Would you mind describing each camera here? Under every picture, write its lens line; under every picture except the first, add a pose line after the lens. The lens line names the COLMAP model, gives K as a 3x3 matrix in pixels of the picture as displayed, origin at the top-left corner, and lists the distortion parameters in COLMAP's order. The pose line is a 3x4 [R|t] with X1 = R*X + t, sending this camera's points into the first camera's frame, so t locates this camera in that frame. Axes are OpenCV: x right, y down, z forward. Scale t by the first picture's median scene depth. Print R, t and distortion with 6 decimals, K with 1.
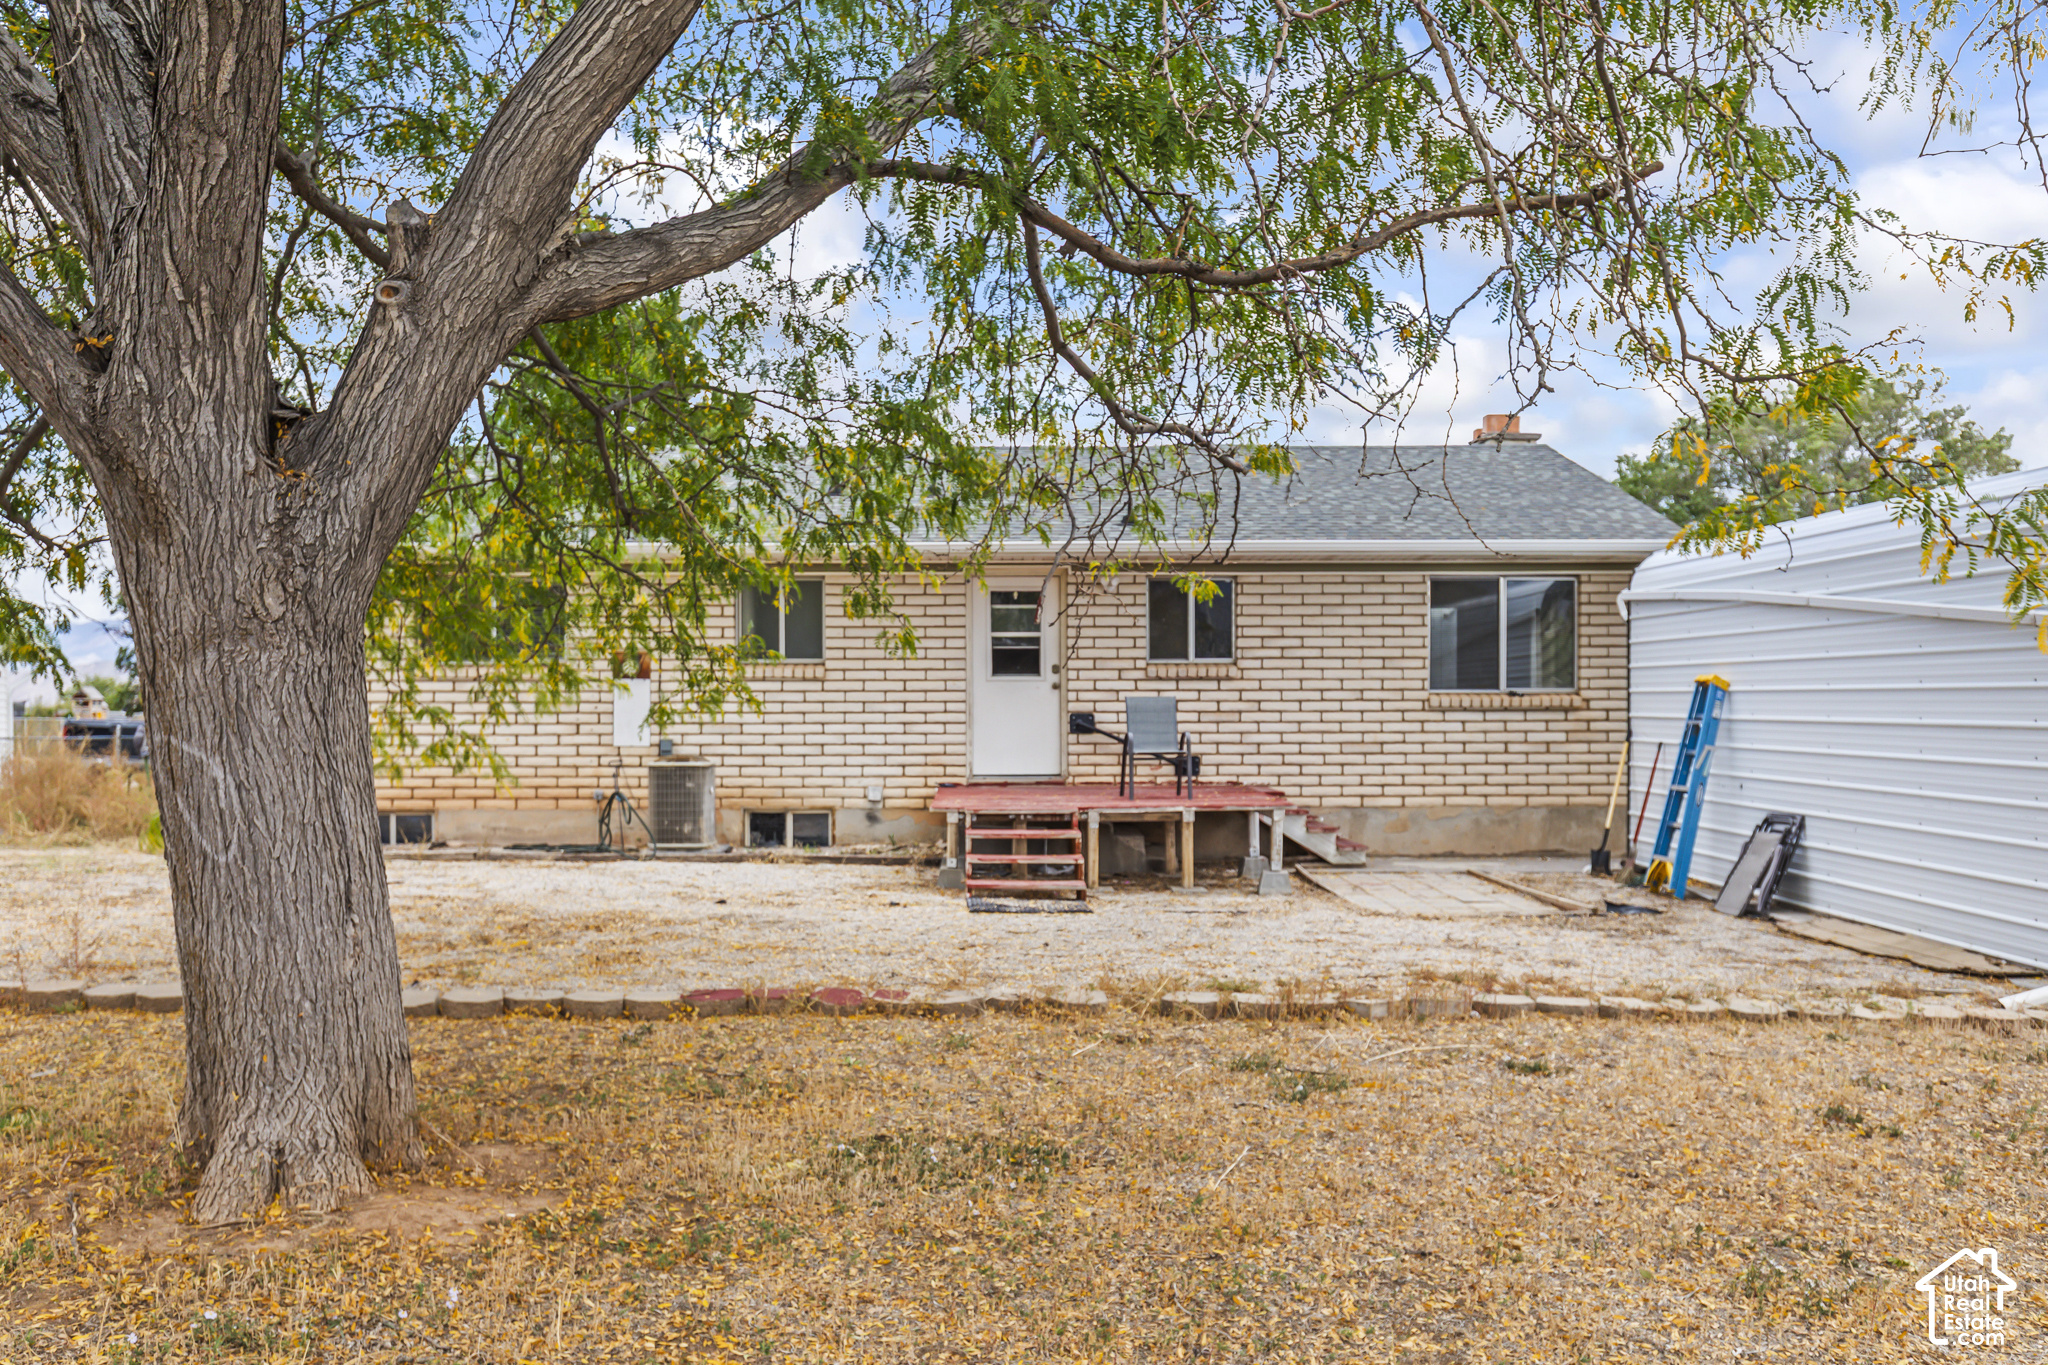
lens RADIAL K [[1701.6, 0, 1006.8], [0, 1701.6, 689.5], [0, 0, 1]] dist [0.005643, 0.002867]
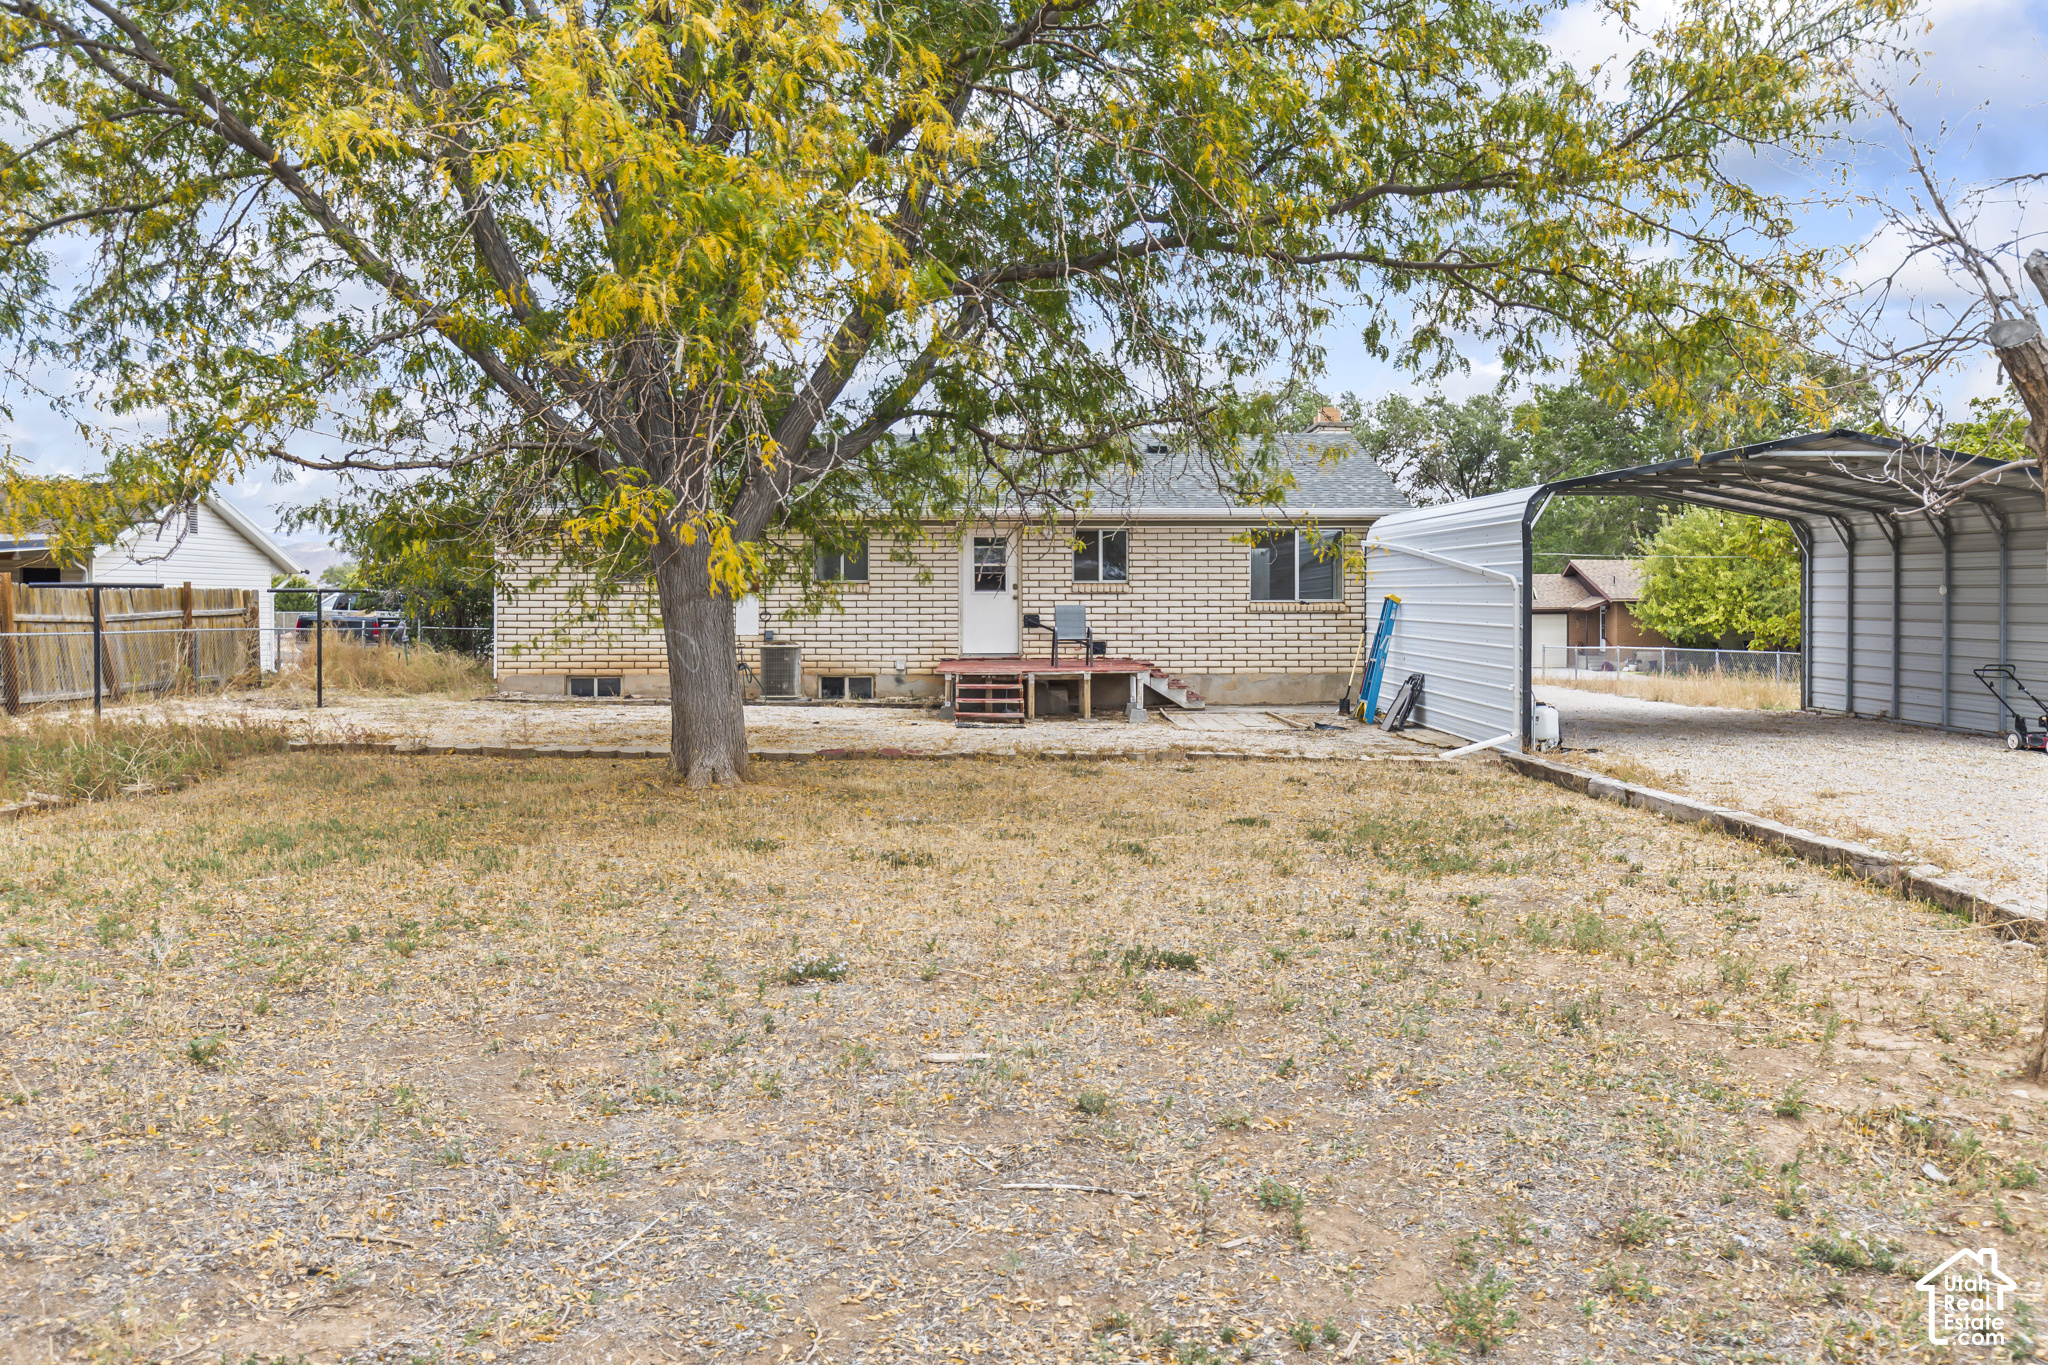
lens RADIAL K [[1701.6, 0, 1024.9], [0, 1701.6, 673.5], [0, 0, 1]] dist [0.005643, 0.002867]
pose [[0.999990, 0.001241, 0.004379, 0.032772], [-0.001479, 0.998507, 0.054596, -0.018625], [-0.004305, -0.054602, 0.998499, -0.612596]]
